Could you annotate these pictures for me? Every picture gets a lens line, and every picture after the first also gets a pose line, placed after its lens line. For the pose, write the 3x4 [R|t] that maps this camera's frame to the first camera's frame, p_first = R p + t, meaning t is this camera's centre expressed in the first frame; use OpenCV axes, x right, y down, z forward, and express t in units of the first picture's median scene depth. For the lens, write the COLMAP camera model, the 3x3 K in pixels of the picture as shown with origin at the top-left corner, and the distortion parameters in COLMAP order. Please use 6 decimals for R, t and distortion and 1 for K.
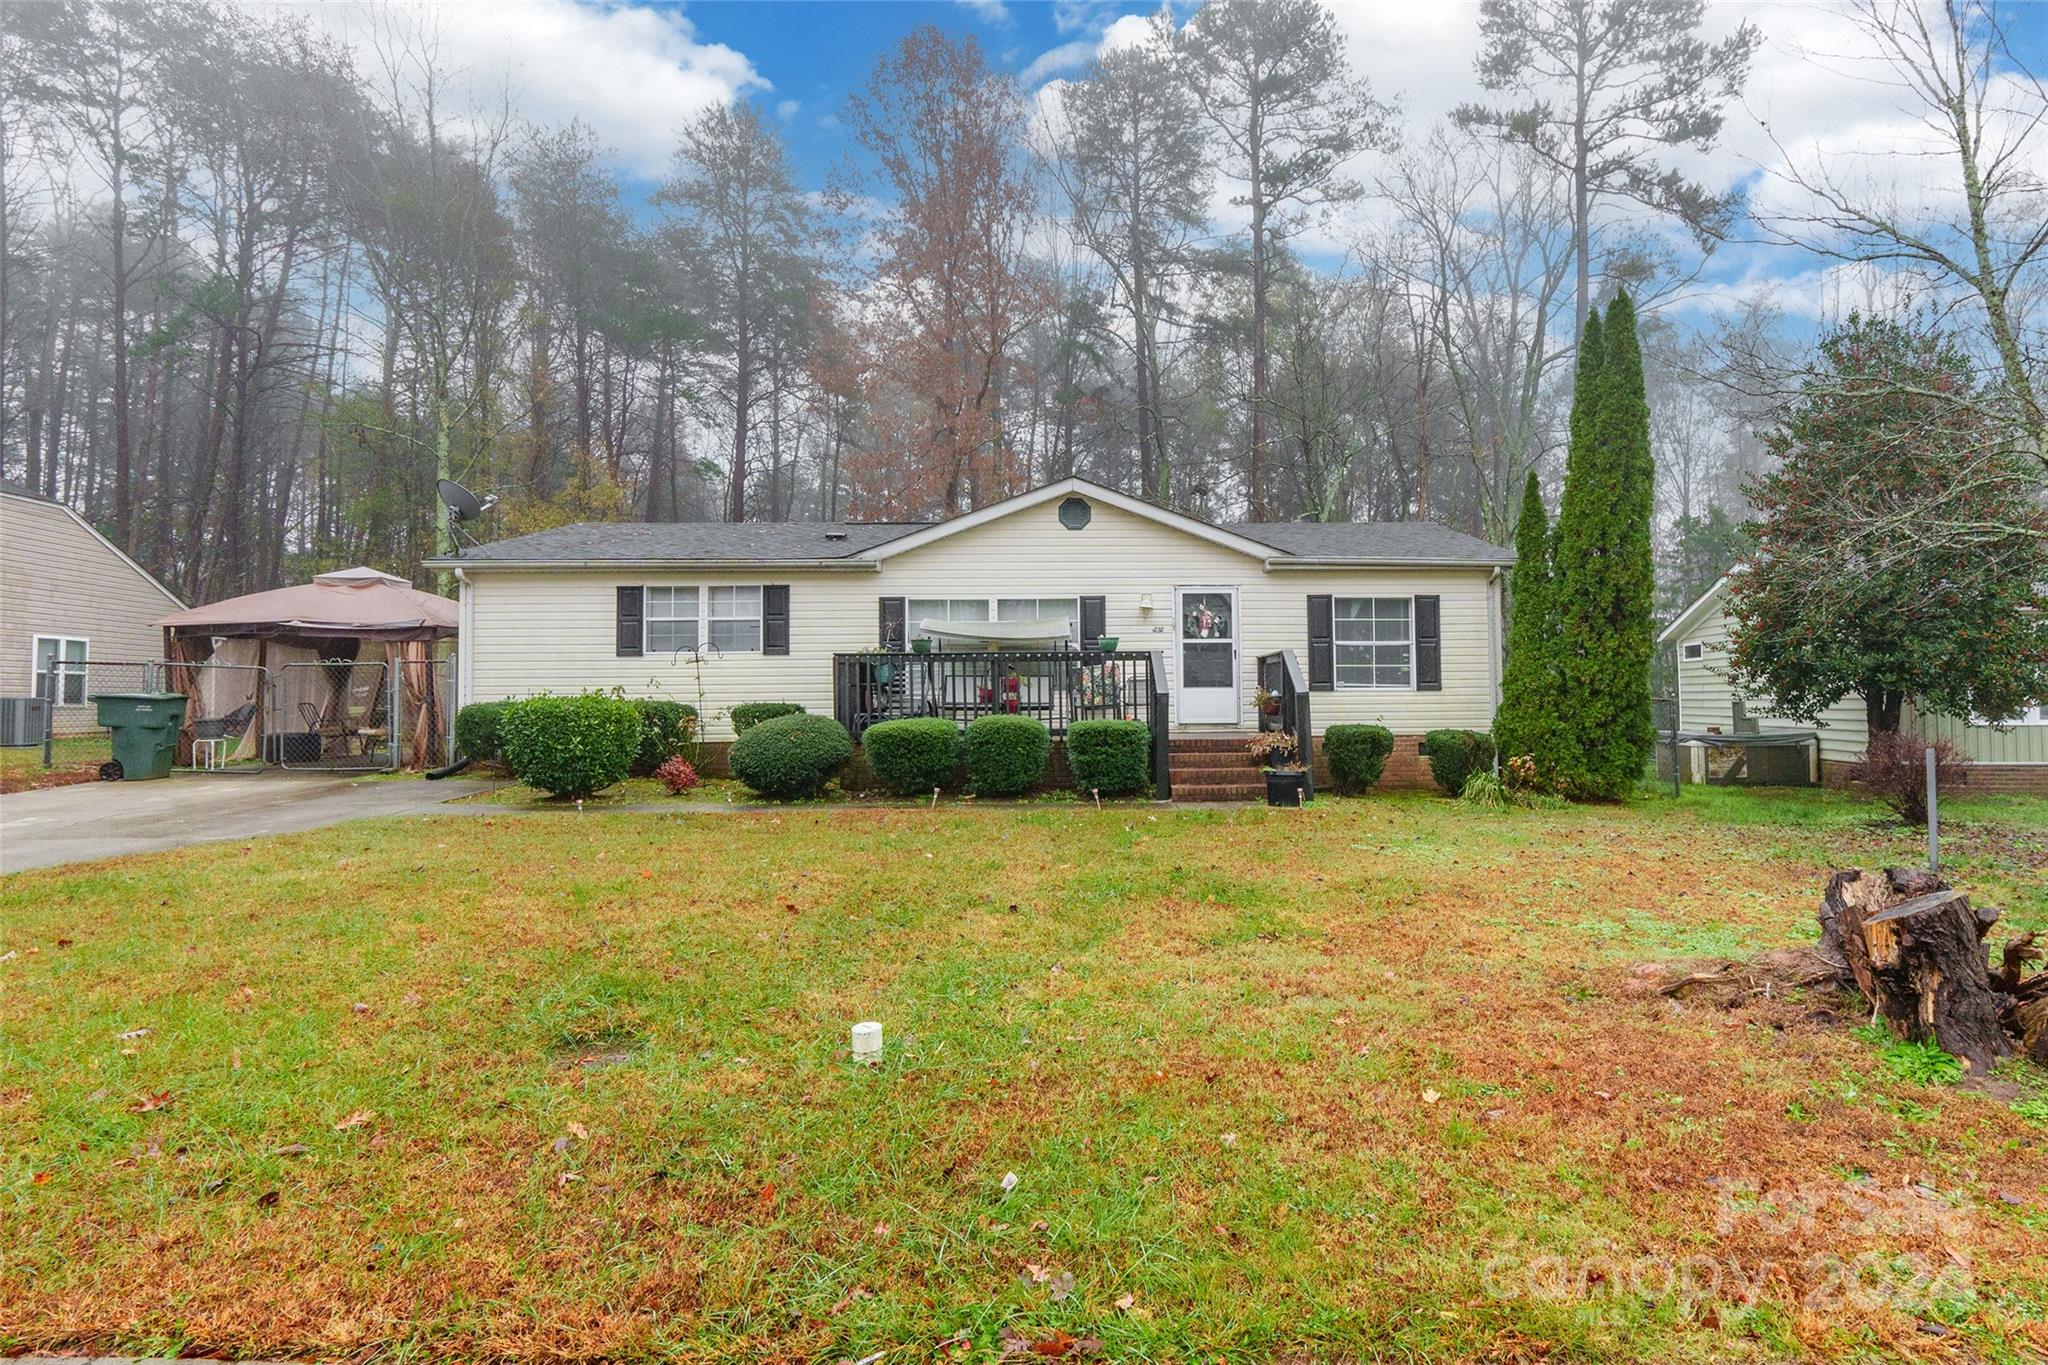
lens RADIAL K [[970.4, 0, 1036.3], [0, 970.4, 679.5], [0, 0, 1]] dist [-0.005954, -0.000929]
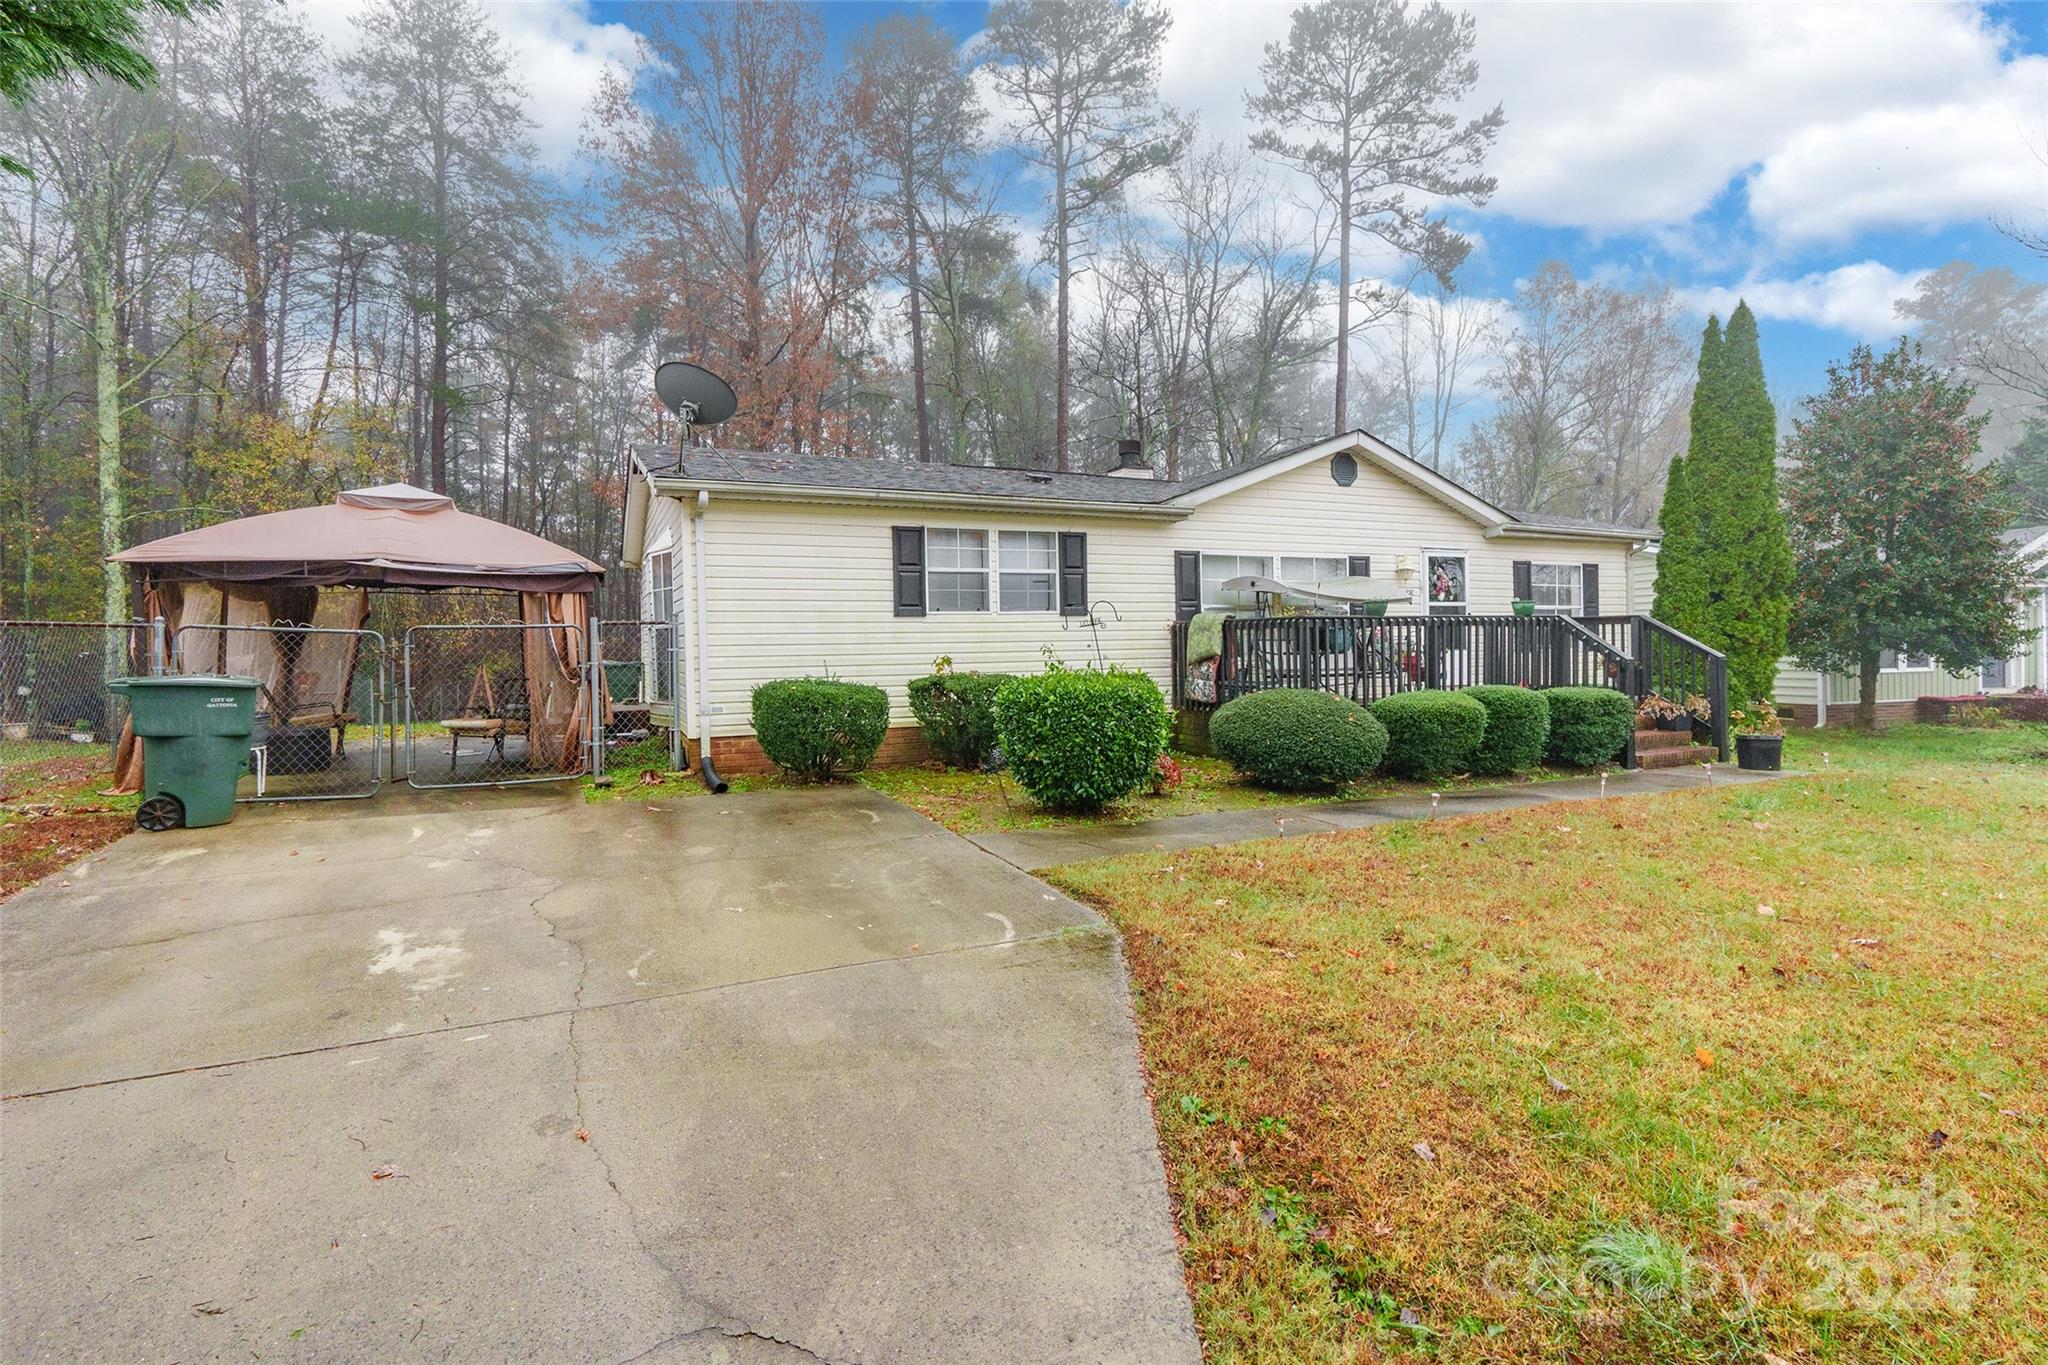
lens RADIAL K [[970.4, 0, 1019.9], [0, 970.4, 667.8], [0, 0, 1]] dist [-0.005954, -0.000929]
pose [[0.922250, -0.015814, 0.386270, -0.634169], [0.005202, 0.999580, 0.028504, -0.004634], [-0.386559, -0.024278, 0.921945, 0.245071]]
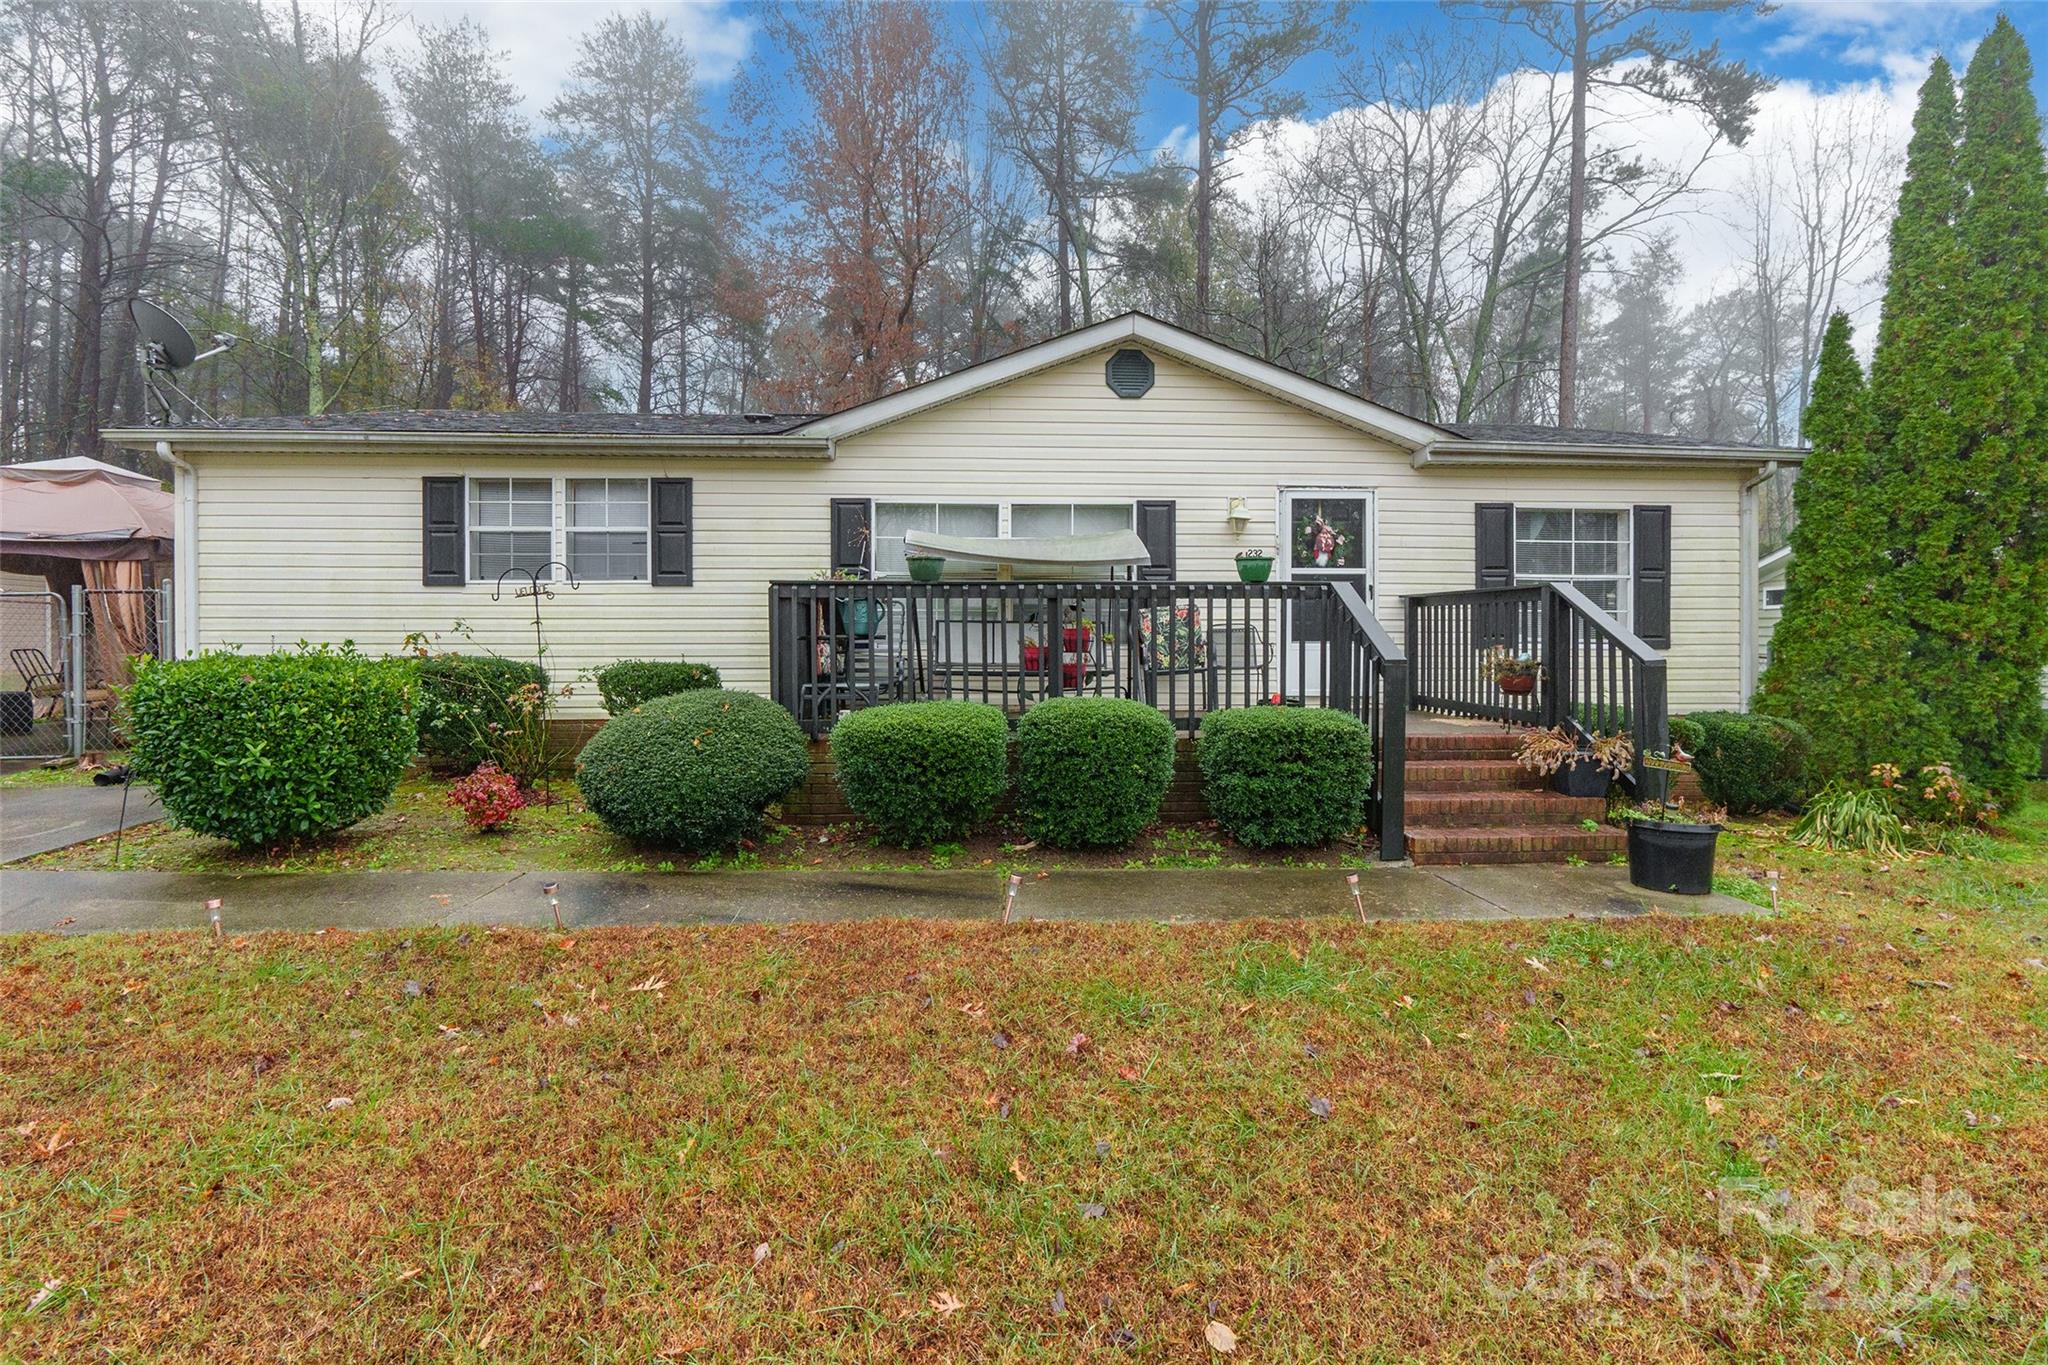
lens RADIAL K [[970.4, 0, 954.1], [0, 970.4, 656.8], [0, 0, 1]] dist [-0.005954, -0.000929]
pose [[0.999895, 0.008501, 0.011719, -0.086553], [-0.008929, 0.999277, 0.036954, -0.003680], [-0.011397, -0.037055, 0.999248, 0.347365]]
